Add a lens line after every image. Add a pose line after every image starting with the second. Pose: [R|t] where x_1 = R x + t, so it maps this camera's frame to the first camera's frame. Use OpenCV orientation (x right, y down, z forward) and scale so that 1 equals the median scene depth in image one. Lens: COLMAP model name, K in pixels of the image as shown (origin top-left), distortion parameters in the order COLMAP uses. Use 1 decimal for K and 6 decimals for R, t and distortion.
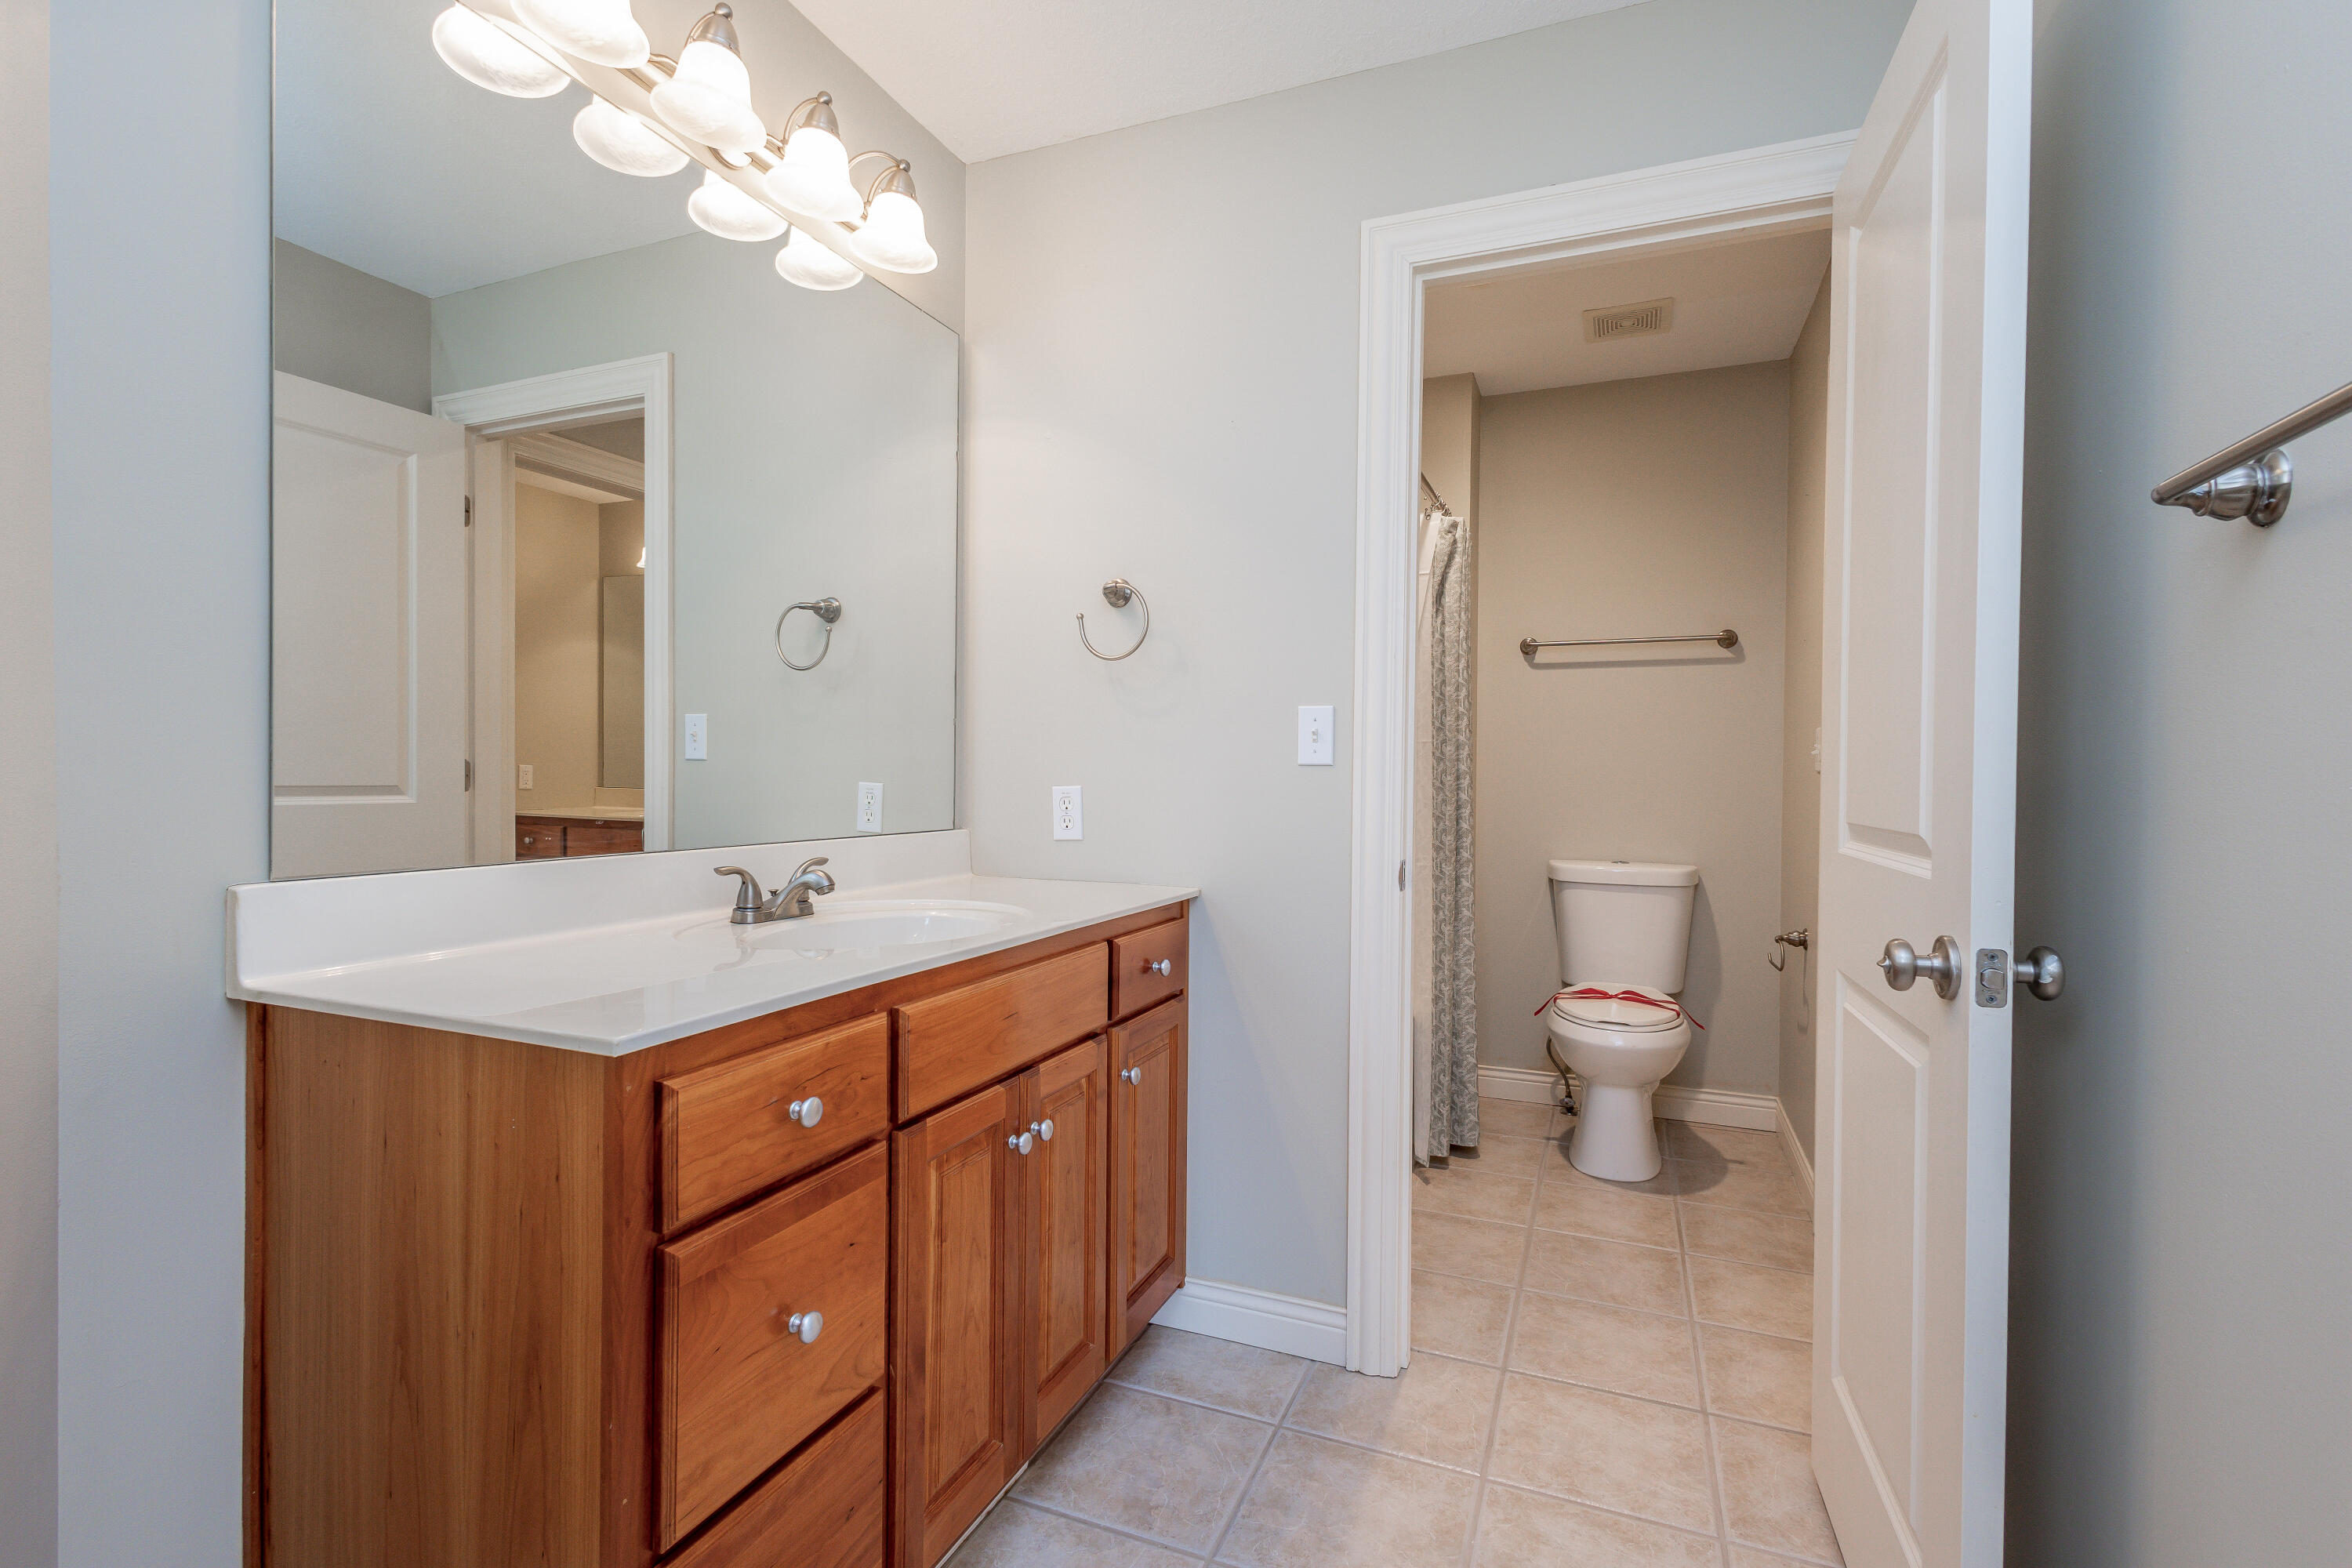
lens RADIAL K [[1091.0, 0, 1176.0], [0, 1091.0, 784.0], [0, 0, 1]] dist [0.003272, -0.000772]
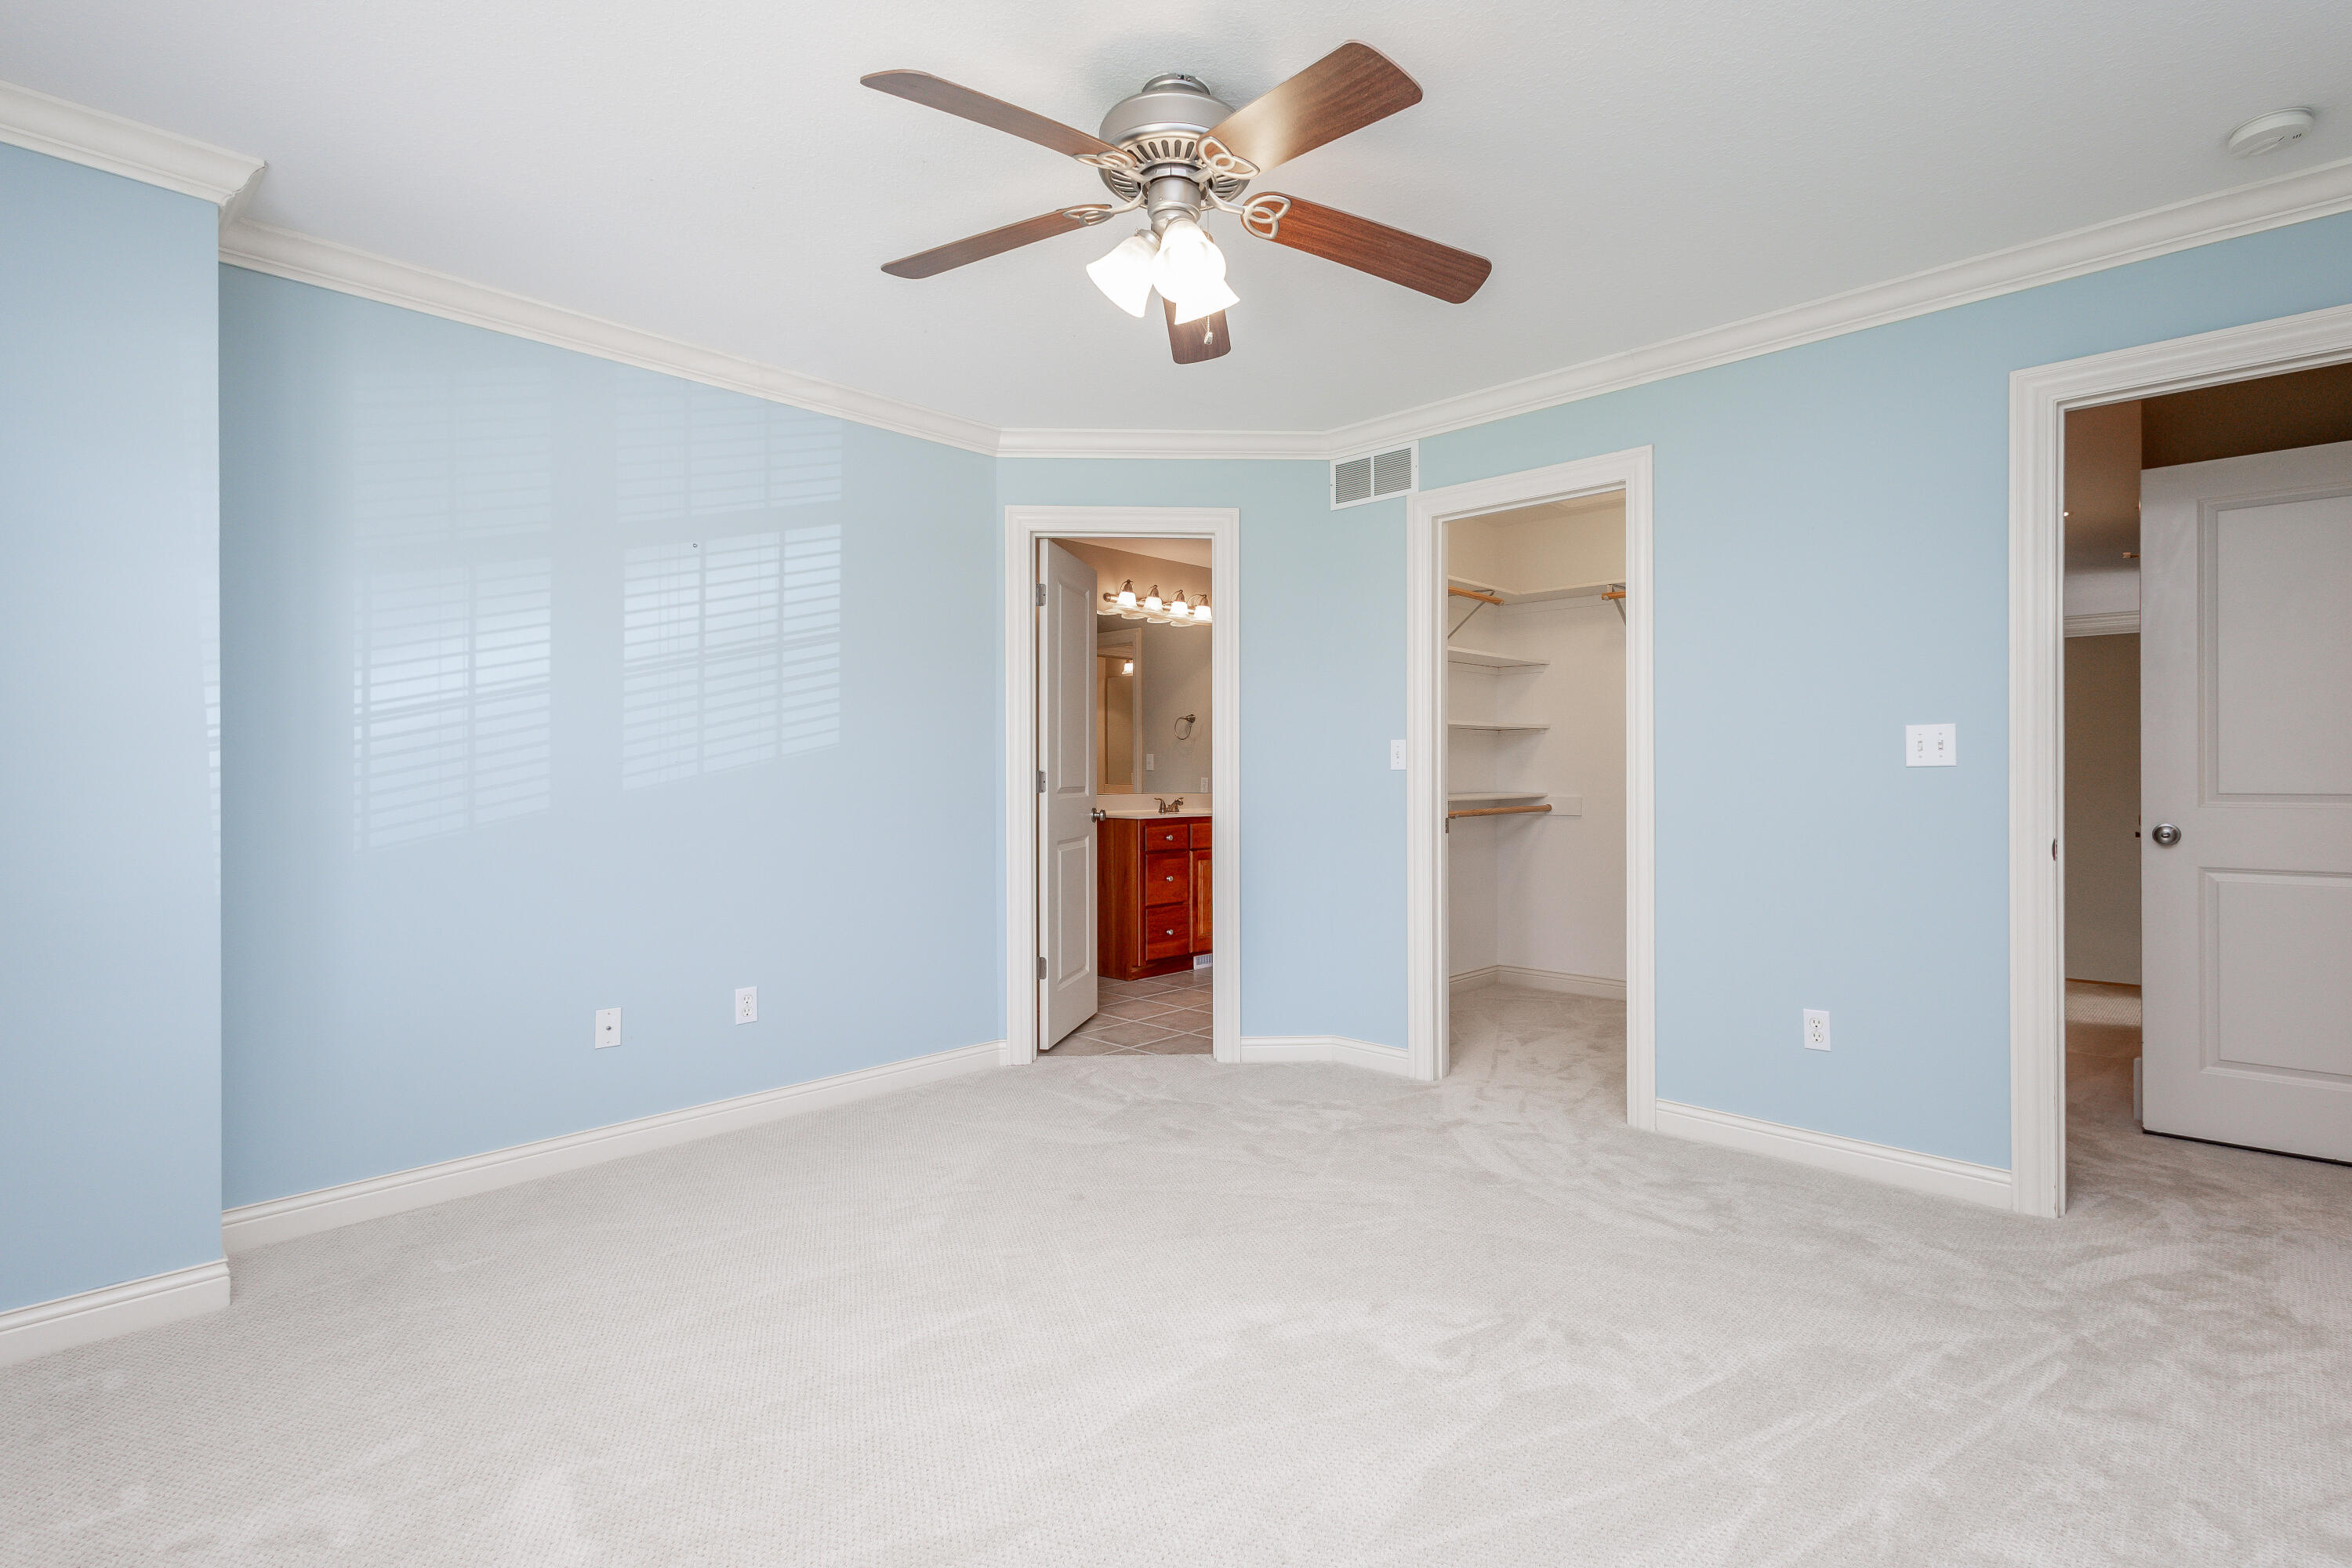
lens RADIAL K [[1091.0, 0, 1176.0], [0, 1091.0, 784.0], [0, 0, 1]] dist [0.003272, -0.000772]
pose [[0.924261, -0.003189, -0.381748, 0.752993], [0.001536, 0.999988, -0.004634, 0.028208], [0.381758, 0.003696, 0.924255, -1.699207]]
